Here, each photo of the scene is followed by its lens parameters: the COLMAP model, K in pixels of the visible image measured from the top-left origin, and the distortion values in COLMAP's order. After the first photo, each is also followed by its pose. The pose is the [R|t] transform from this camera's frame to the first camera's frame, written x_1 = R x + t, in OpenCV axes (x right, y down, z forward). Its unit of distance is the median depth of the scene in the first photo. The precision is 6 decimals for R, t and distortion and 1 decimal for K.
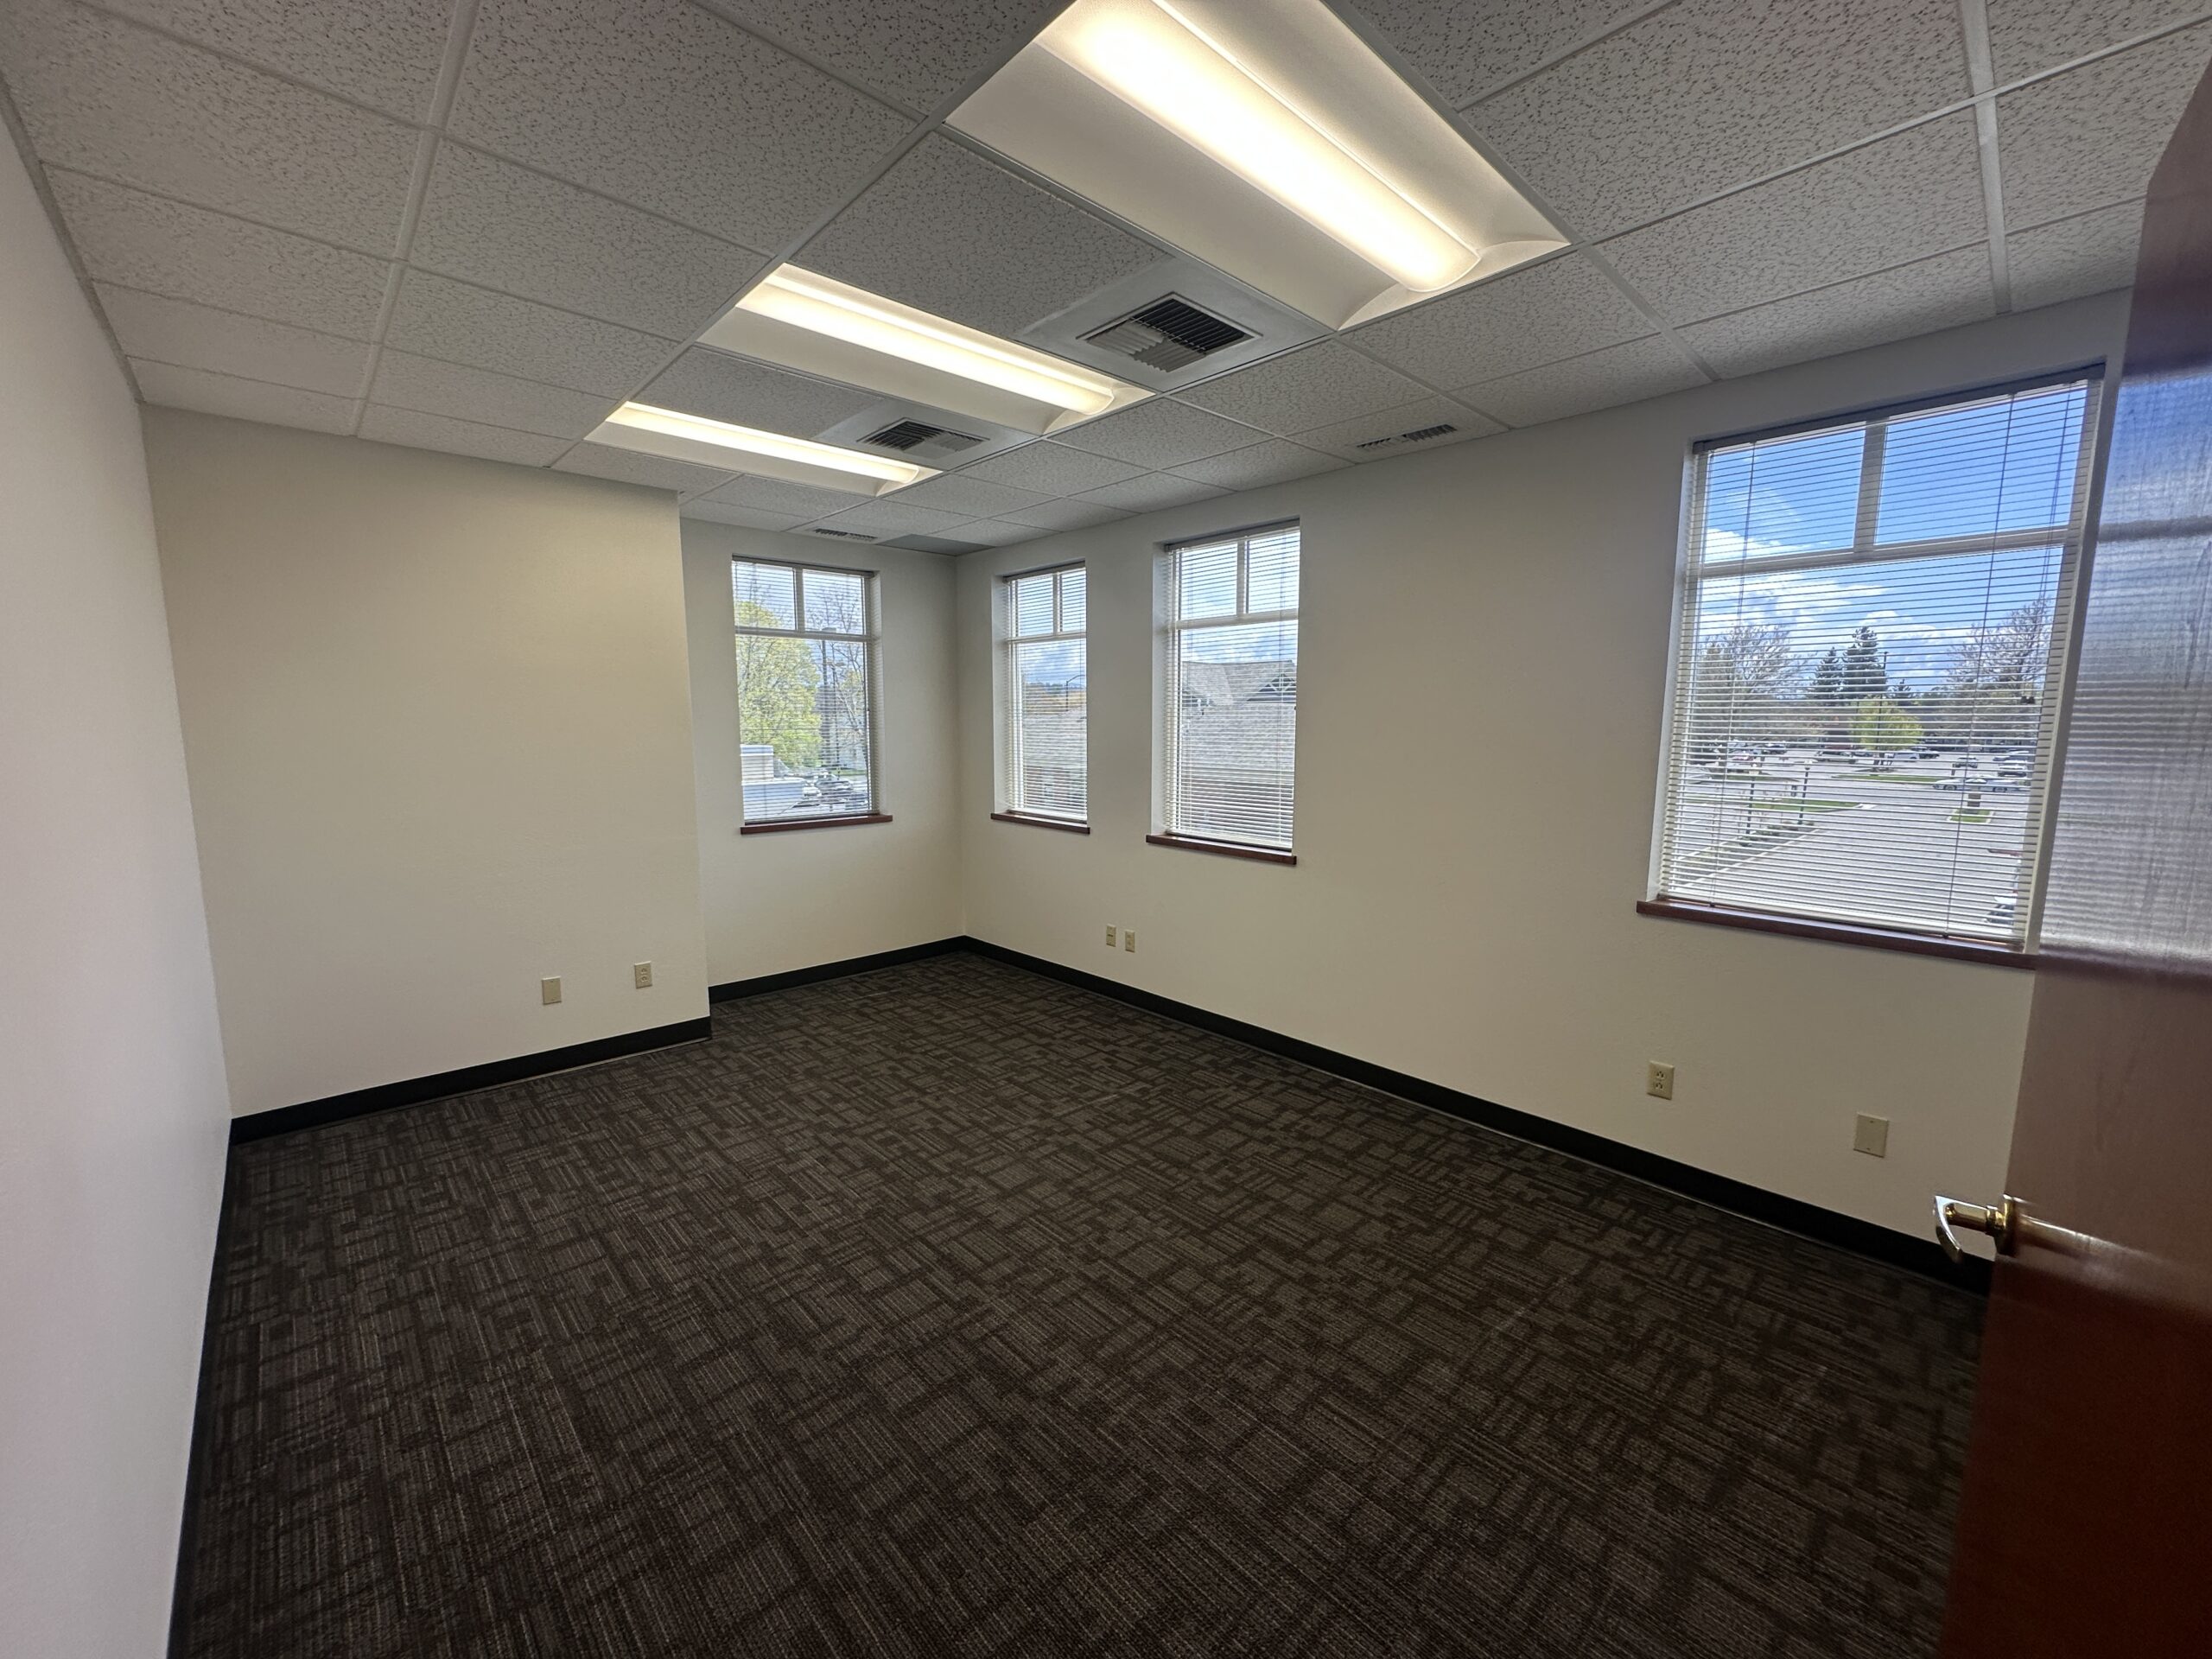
lens RADIAL K [[878.6, 0, 1106.2], [0, 878.6, 828.1], [0, 0, 1]] dist [-0.002247, 0.000223]
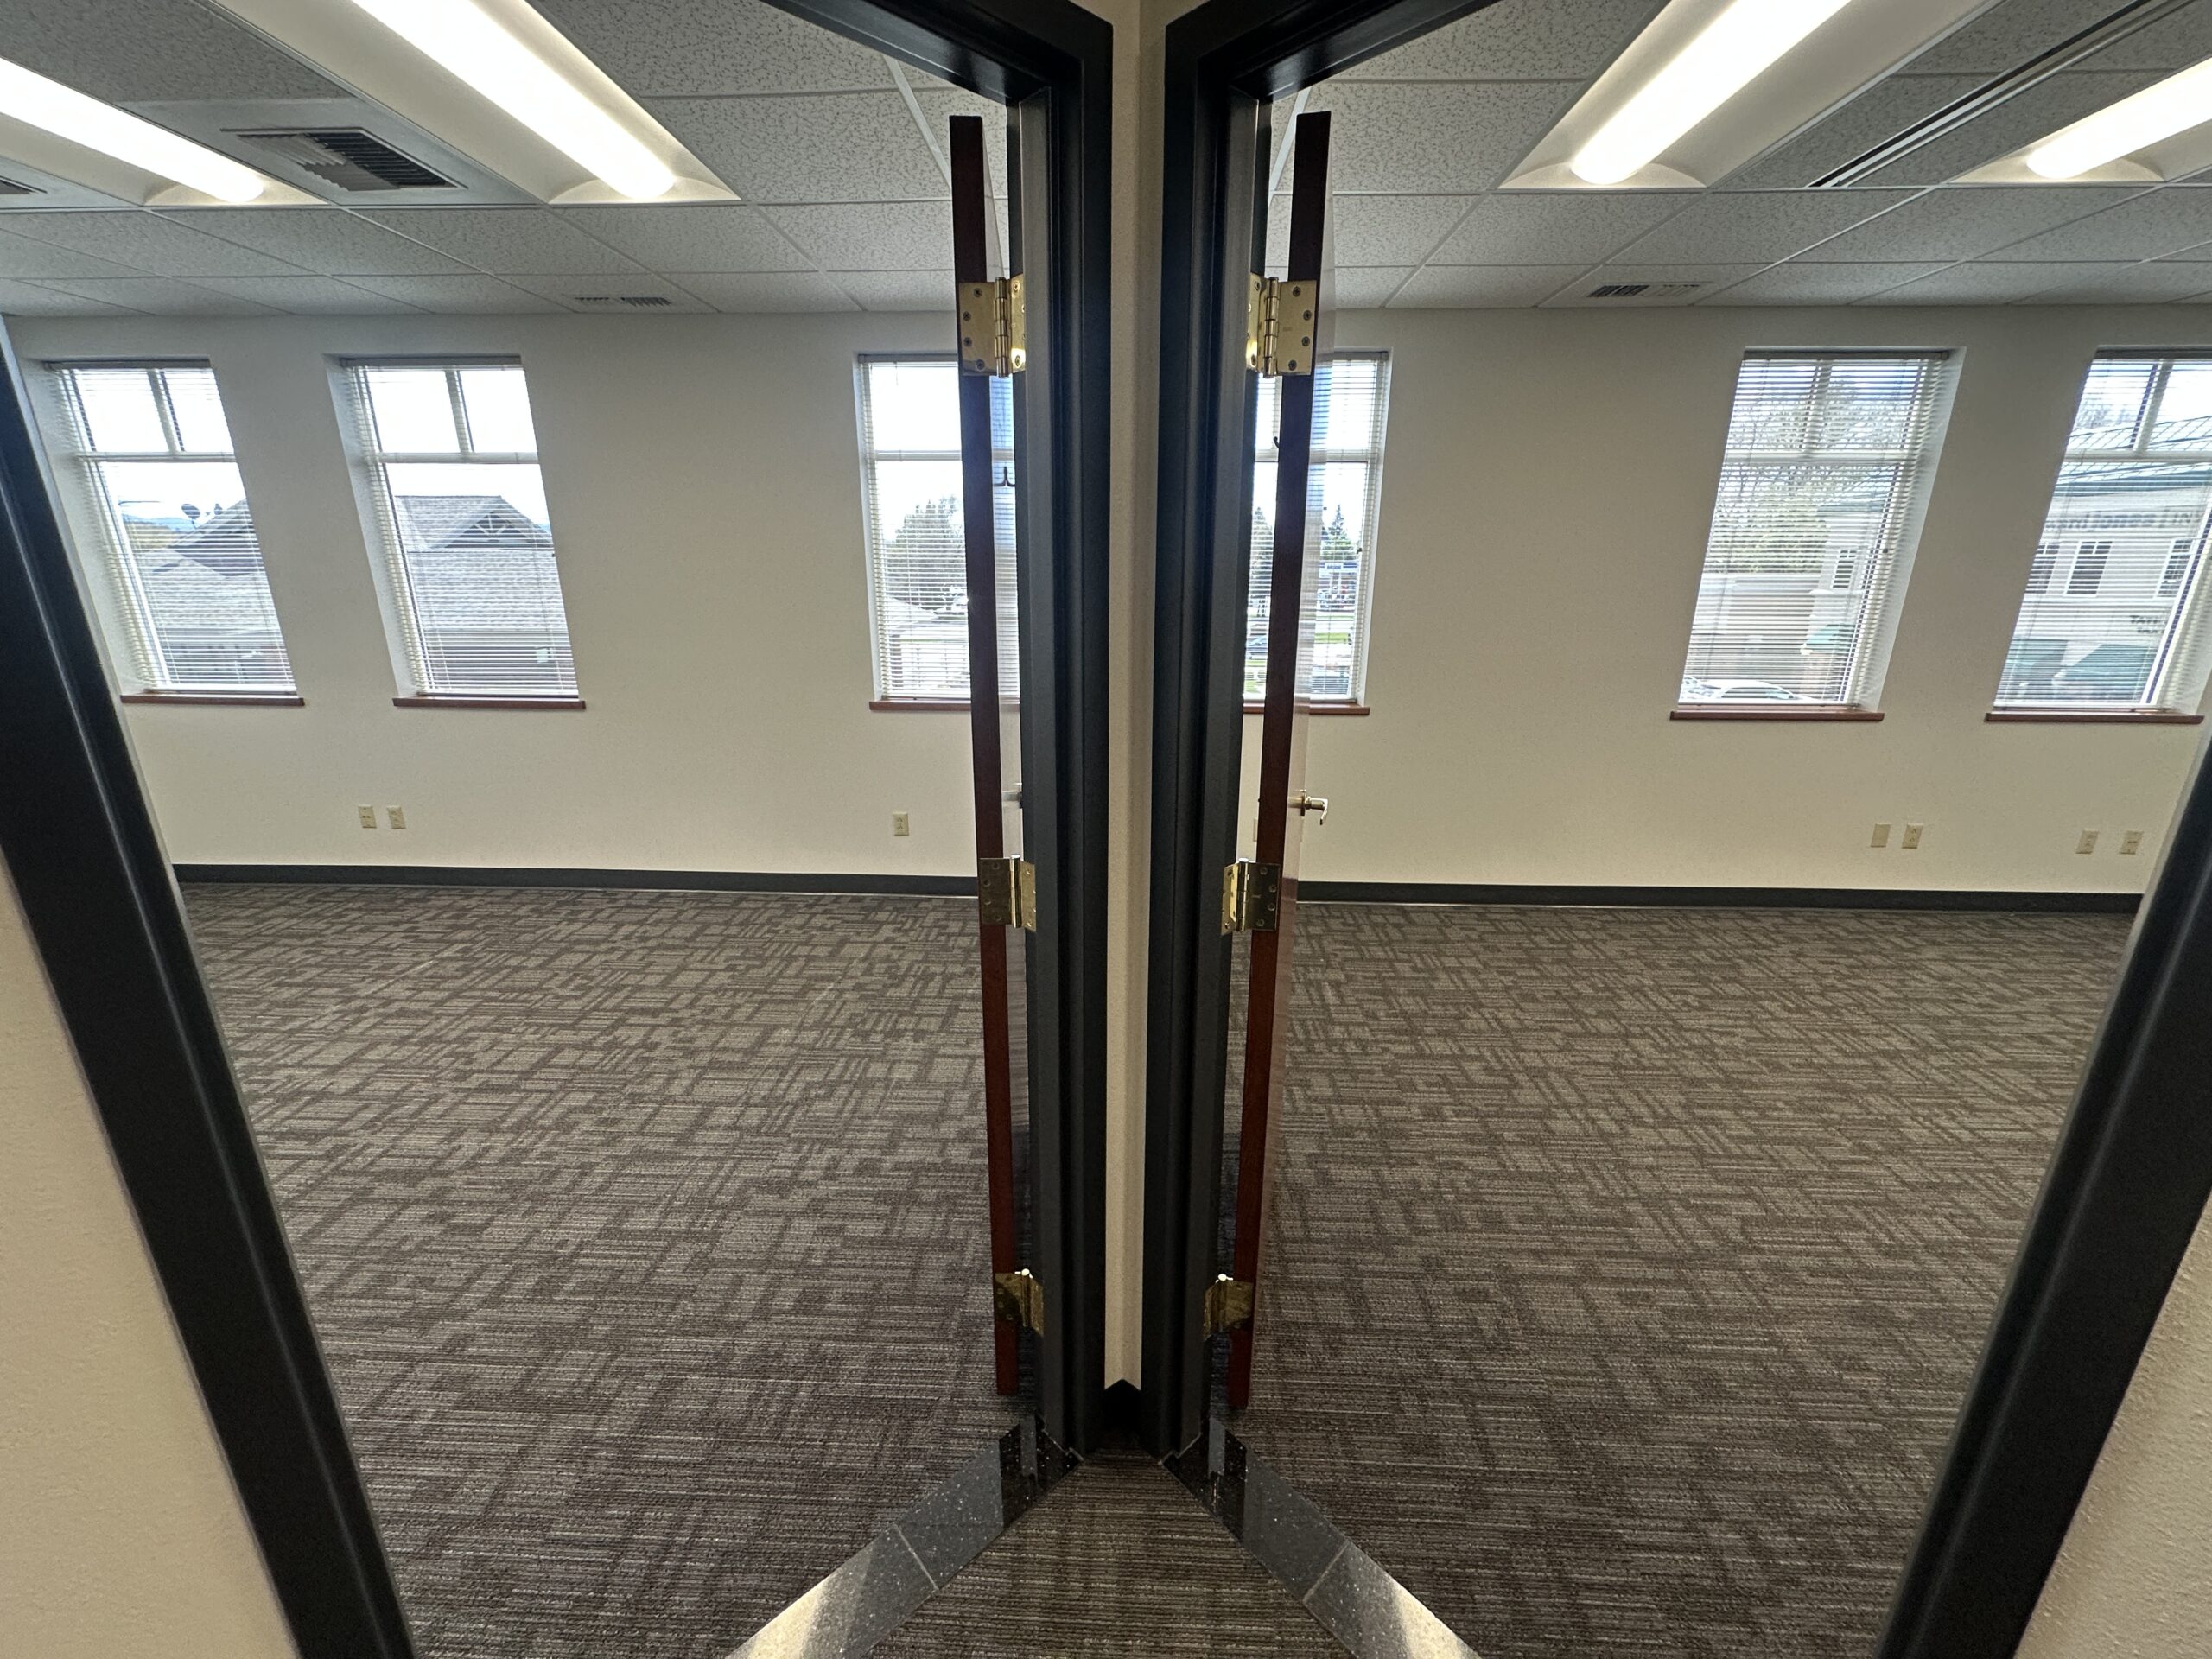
lens RADIAL K [[878.6, 0, 1106.2], [0, 878.6, 828.1], [0, 0, 1]] dist [-0.002247, 0.000223]
pose [[0.708937, -0.199122, 0.676579, -0.109519], [0.086396, 0.976610, 0.196896, 0.036391], [-0.699960, -0.081133, 0.709558, -0.264079]]
